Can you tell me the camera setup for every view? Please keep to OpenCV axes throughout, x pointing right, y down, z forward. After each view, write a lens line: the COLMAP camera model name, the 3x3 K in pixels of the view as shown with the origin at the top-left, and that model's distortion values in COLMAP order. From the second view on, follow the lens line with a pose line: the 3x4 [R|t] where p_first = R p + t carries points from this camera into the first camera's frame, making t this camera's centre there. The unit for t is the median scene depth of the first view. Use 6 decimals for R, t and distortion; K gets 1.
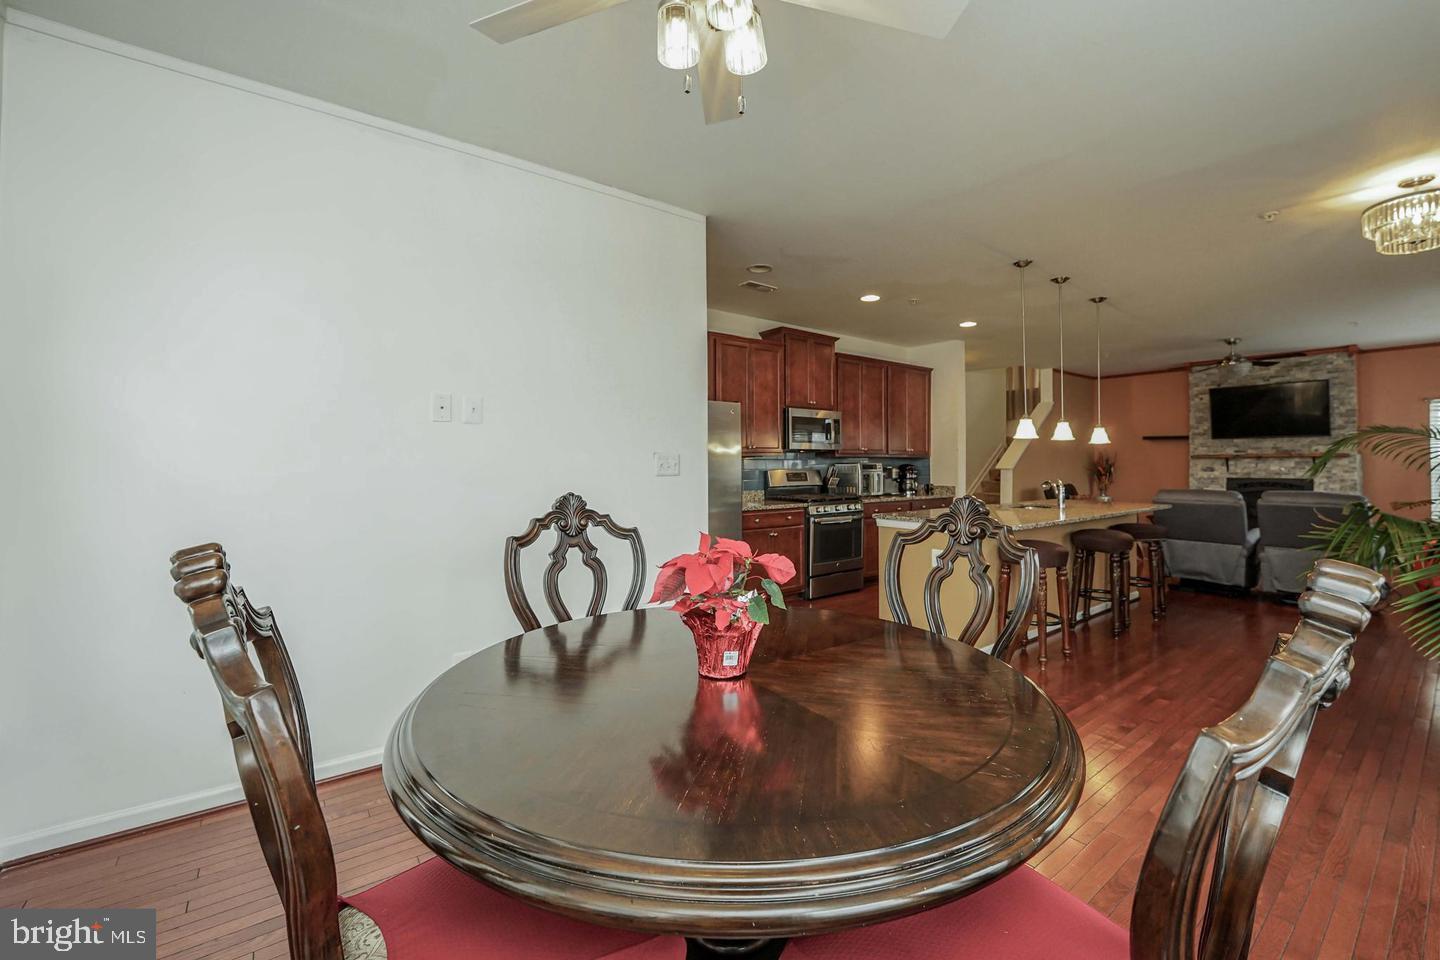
lens RADIAL K [[595.5, 0, 701.0], [0, 595.5, 450.7], [0, 0, 1]] dist [-0.028780, 0.000874]
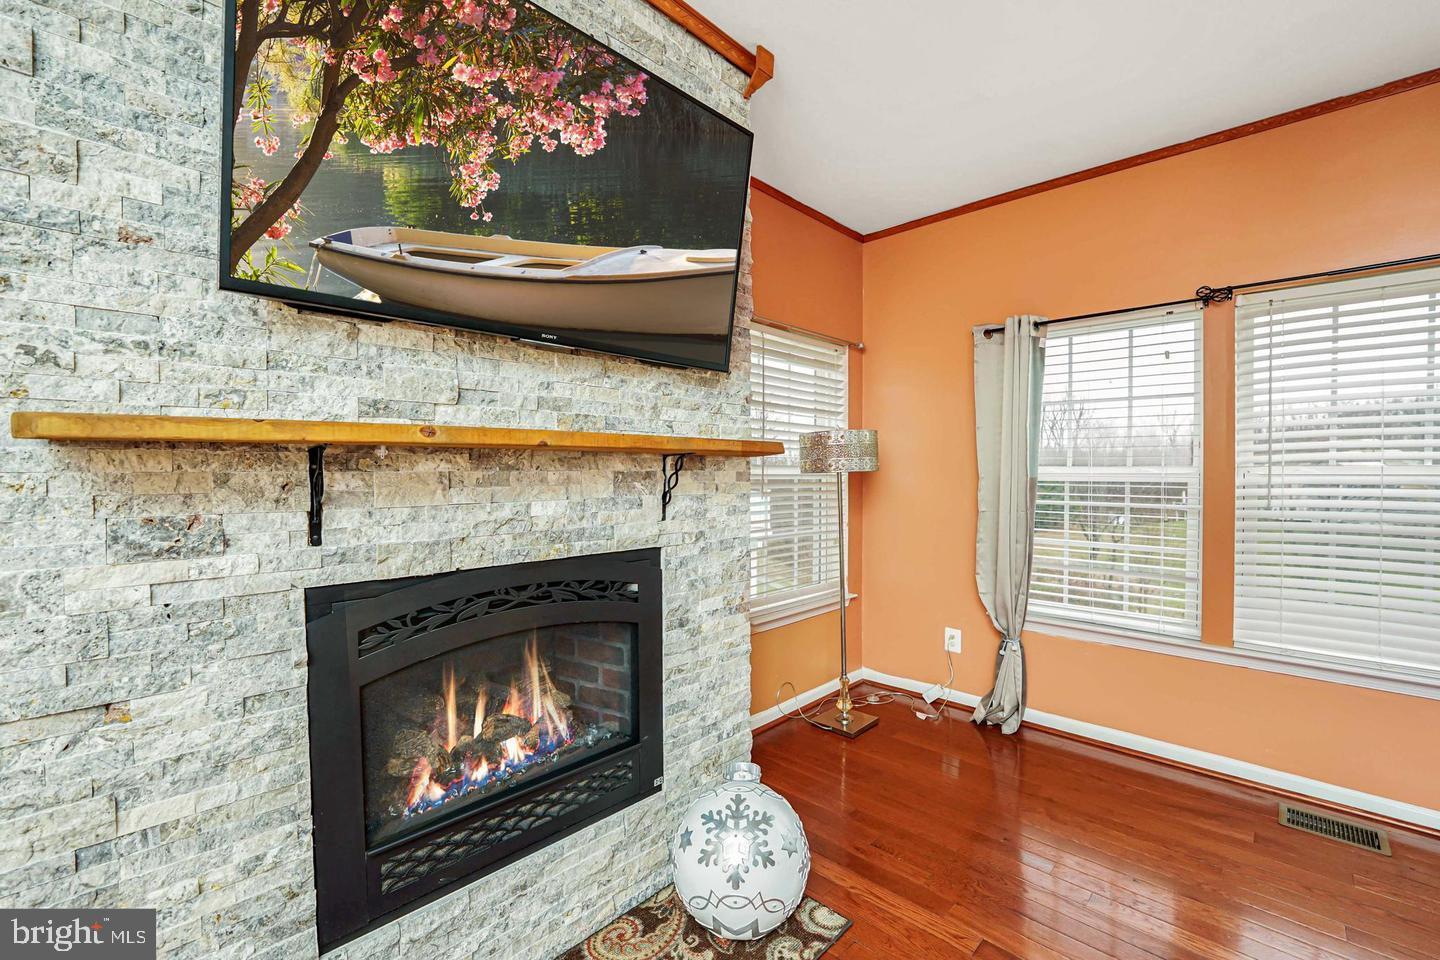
lens RADIAL K [[595.5, 0, 722.1], [0, 595.5, 487.7], [0, 0, 1]] dist [-0.028780, 0.000874]
pose [[-0.191121, -0.010830, 0.981507, 0.792873], [-0.011543, 0.999895, 0.008785, 0.021035], [-0.981499, -0.009650, -0.191226, 0.990499]]
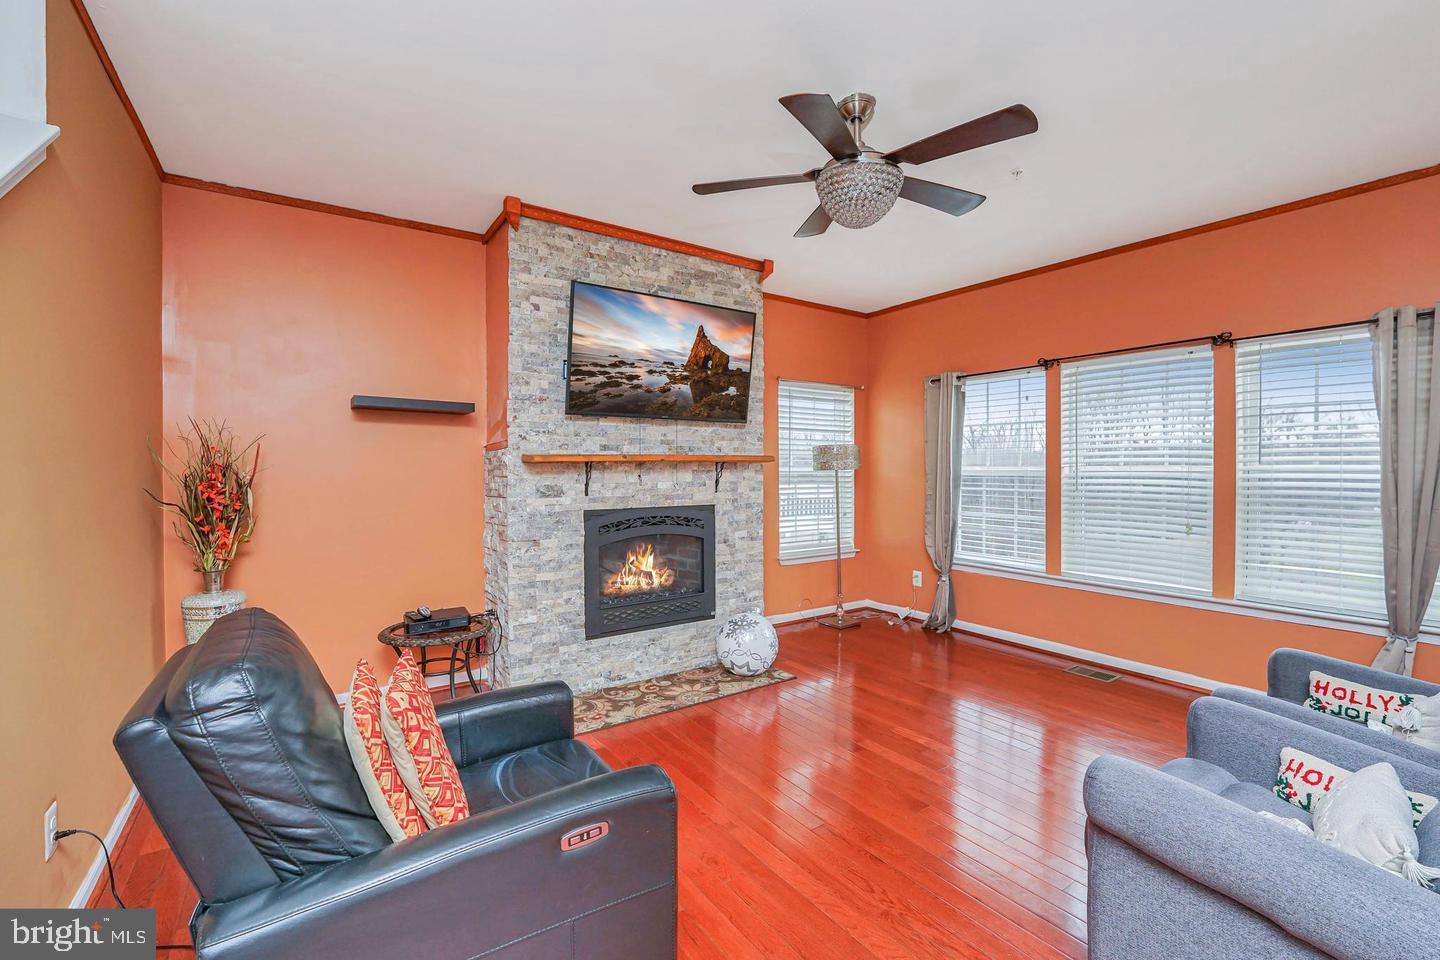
lens RADIAL K [[595.5, 0, 693.4], [0, 595.5, 490.5], [0, 0, 1]] dist [-0.028780, 0.000874]
pose [[0.053392, -0.020127, 0.998371, 0.516518], [-0.012942, 0.999699, 0.020846, 0.024241], [-0.998490, -0.014034, 0.053115, 0.960360]]
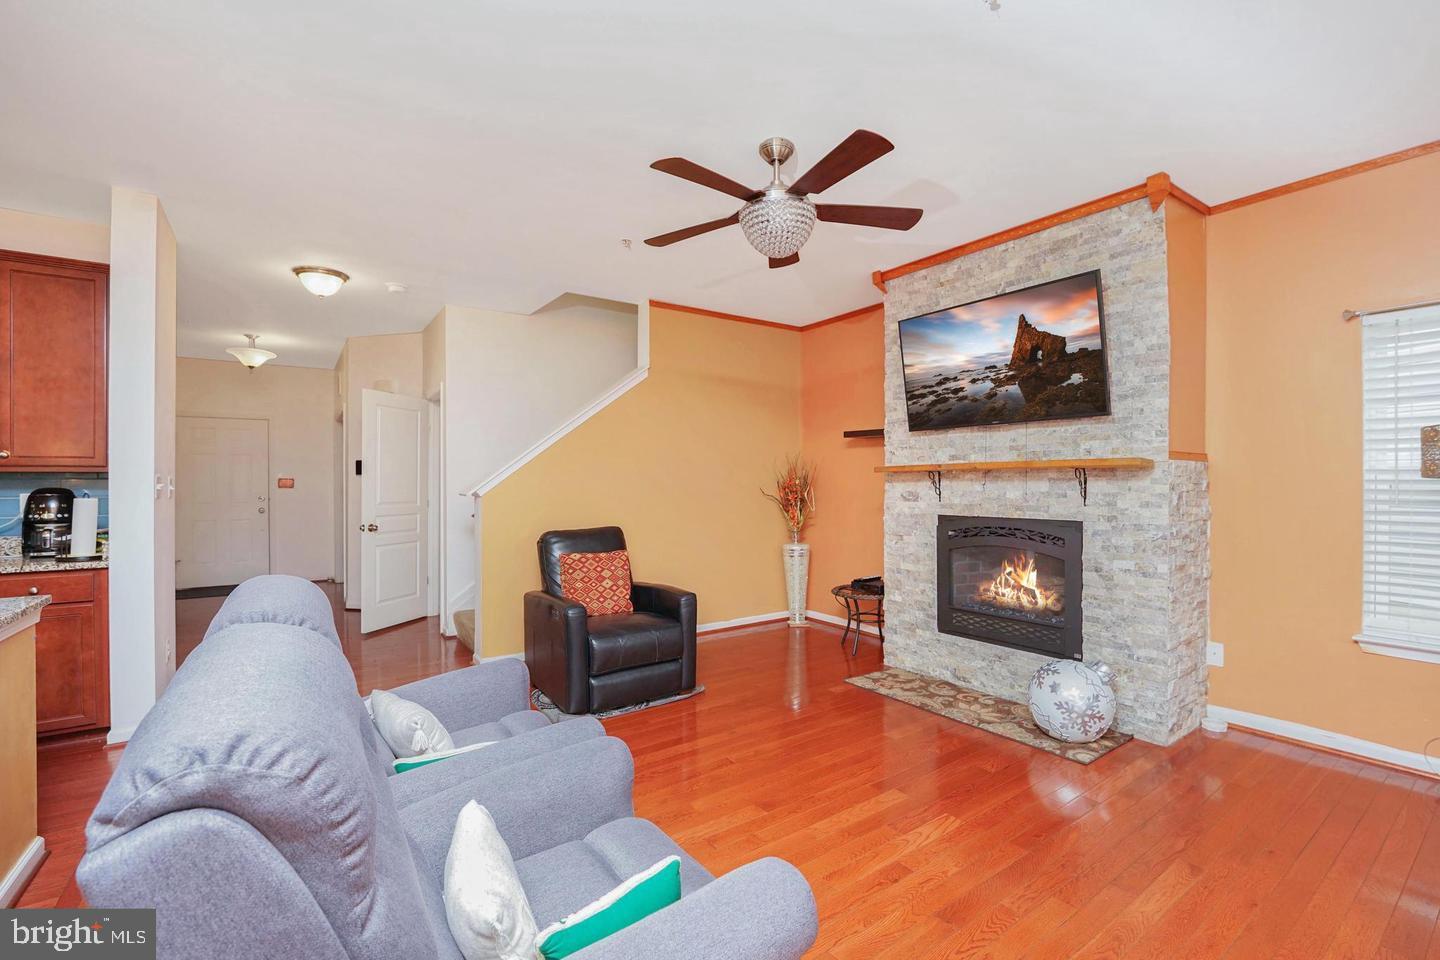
lens RADIAL K [[595.5, 0, 716.7], [0, 595.5, 476.2], [0, 0, 1]] dist [-0.028780, 0.000874]
pose [[0.999745, -0.006514, -0.021627, 0.786634], [0.006846, 0.999859, 0.015322, 0.007812], [0.021524, -0.015467, 0.999649, 0.558498]]
